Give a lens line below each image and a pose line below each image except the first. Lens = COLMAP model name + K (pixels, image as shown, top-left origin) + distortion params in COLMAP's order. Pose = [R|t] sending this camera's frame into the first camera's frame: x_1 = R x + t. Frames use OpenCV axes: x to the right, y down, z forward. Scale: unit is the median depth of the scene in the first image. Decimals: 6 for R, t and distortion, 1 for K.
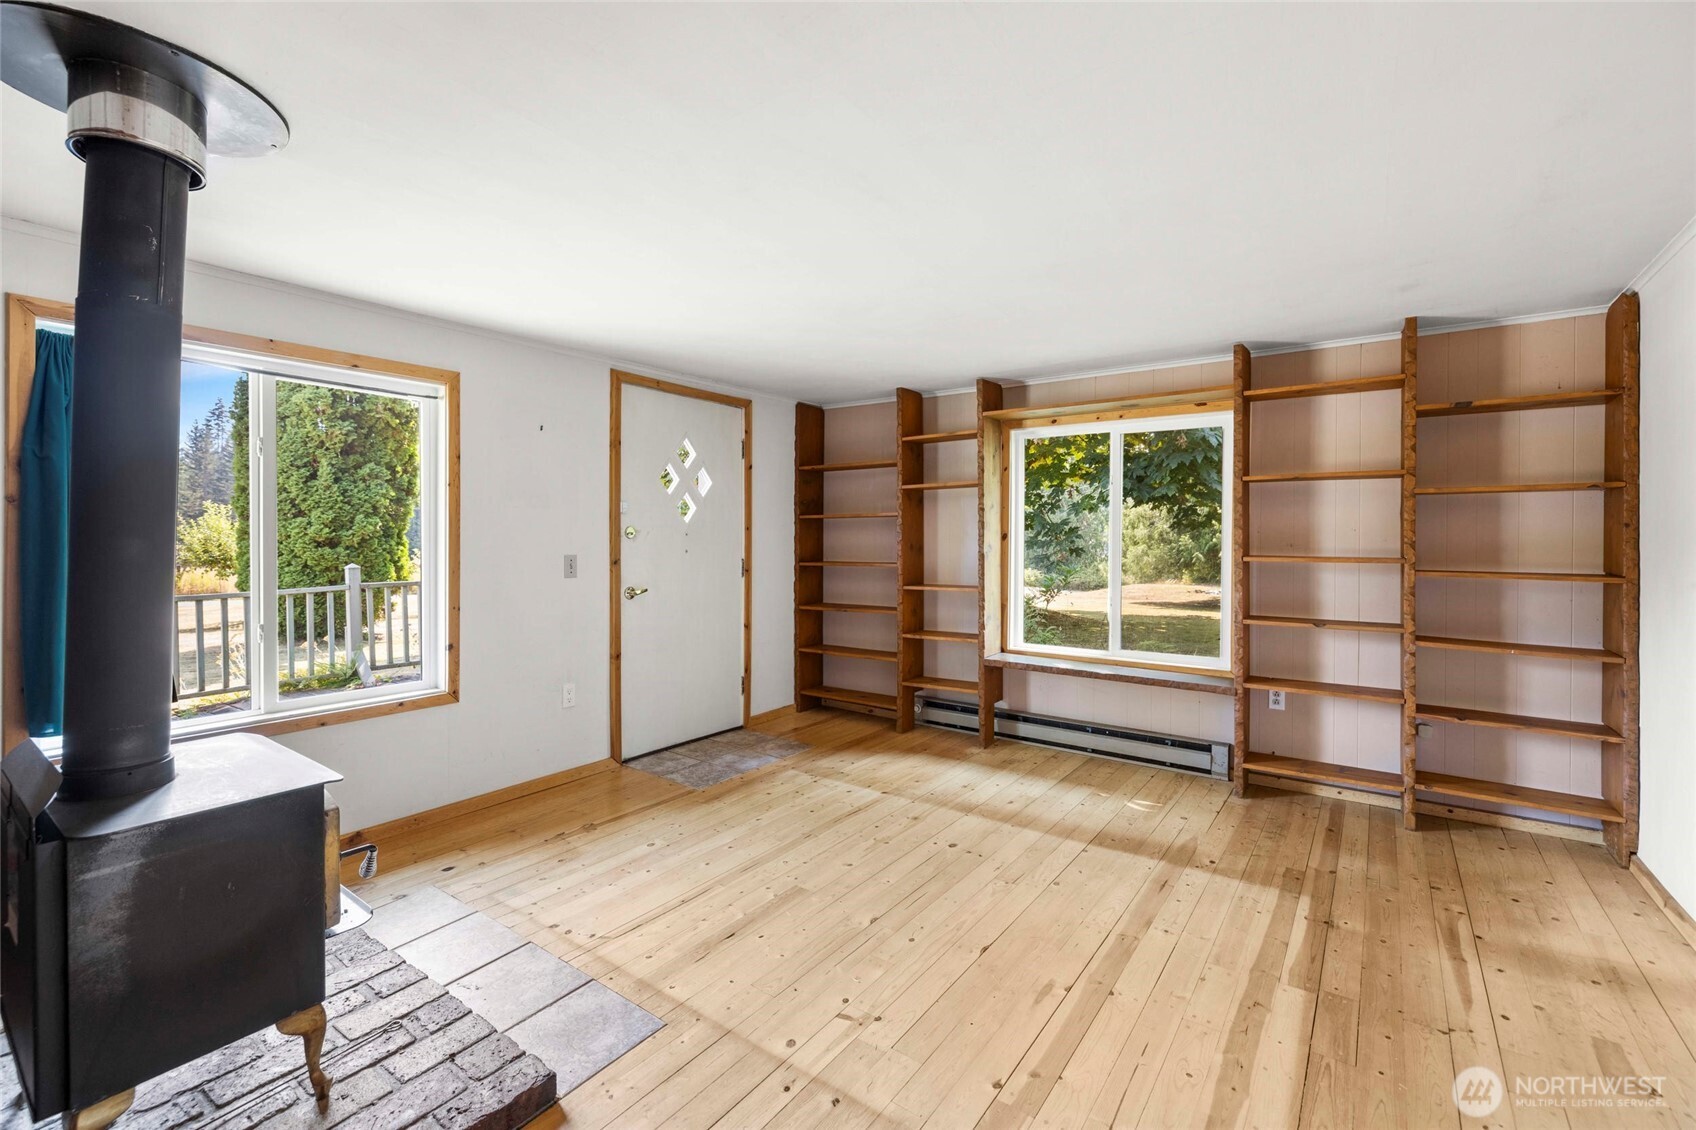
lens RADIAL K [[713.6, 0, 847.8], [0, 713.6, 541.7], [0, 0, 1]] dist [0.000155, 0.000108]
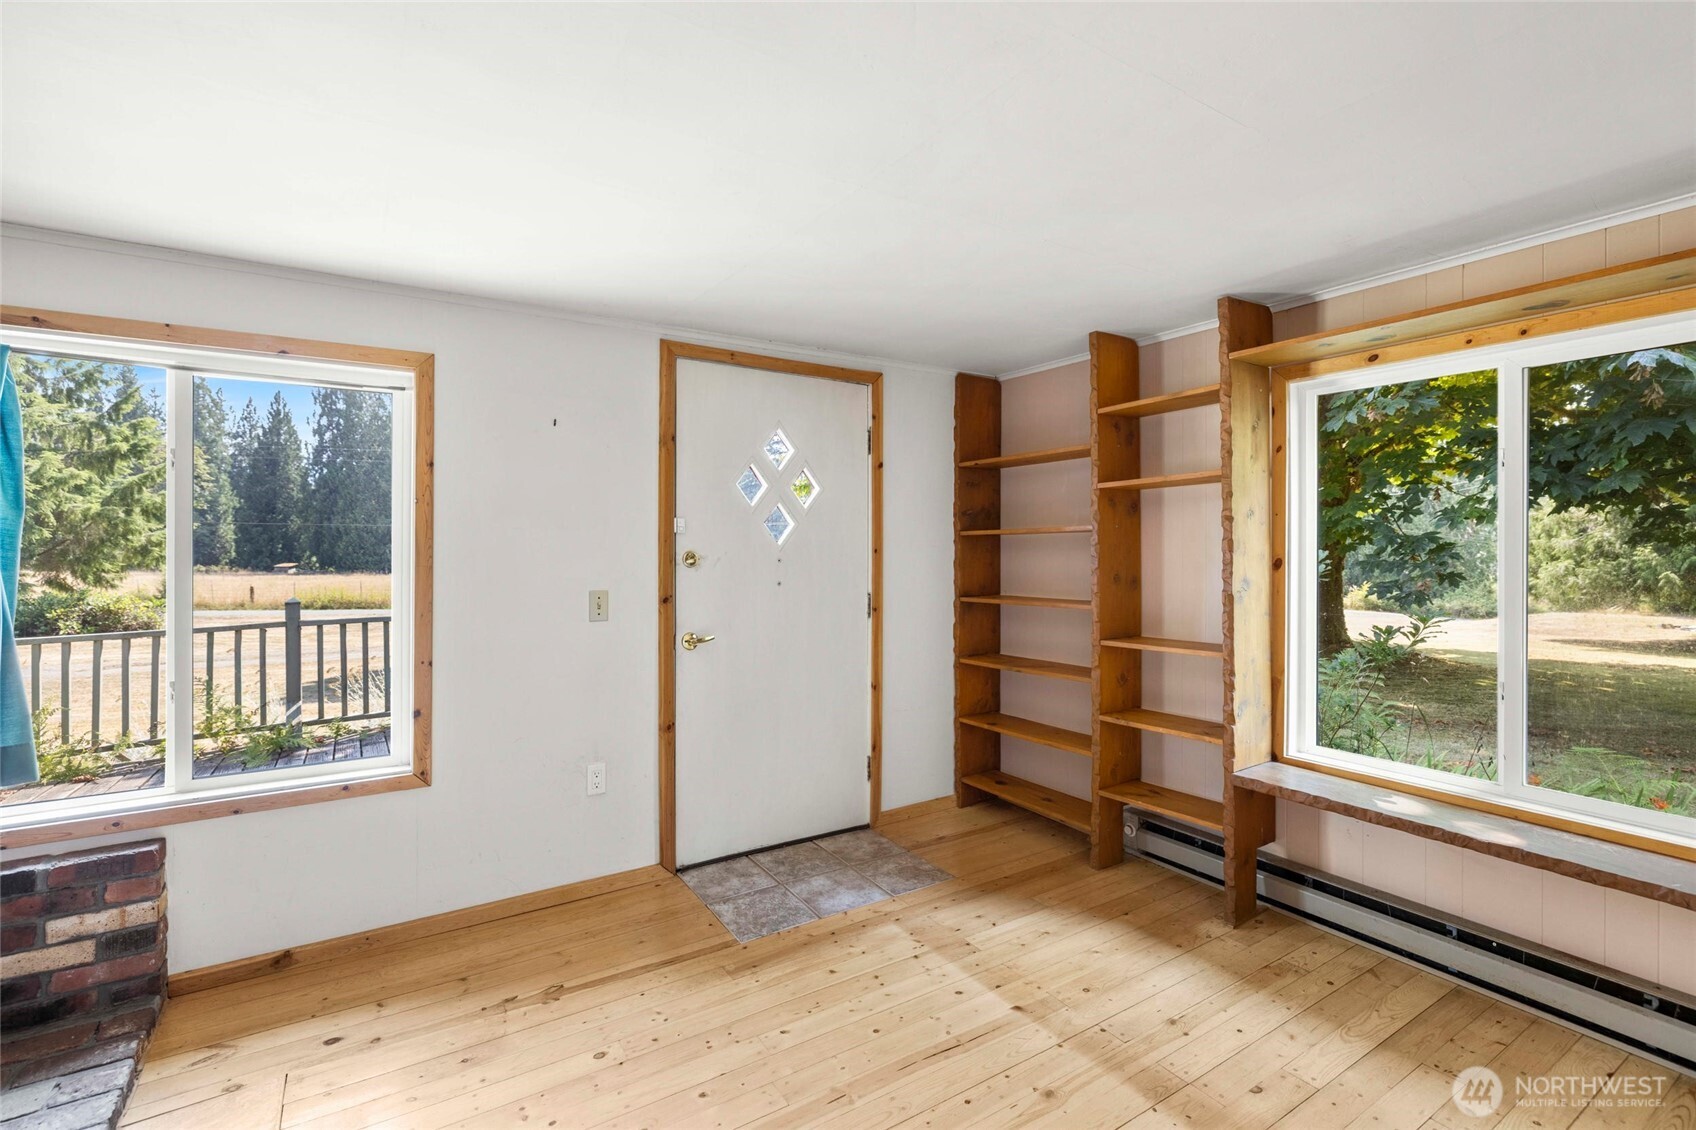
lens RADIAL K [[756.1, 0, 842.9], [0, 756.1, 551.6], [0, 0, 1]] dist [-0.009683, 0.004684]
pose [[0.931154, -0.003080, -0.364613, 0.117983], [0.001270, 0.999986, -0.005206, -0.015282], [0.364624, 0.004385, 0.931145, 0.305179]]
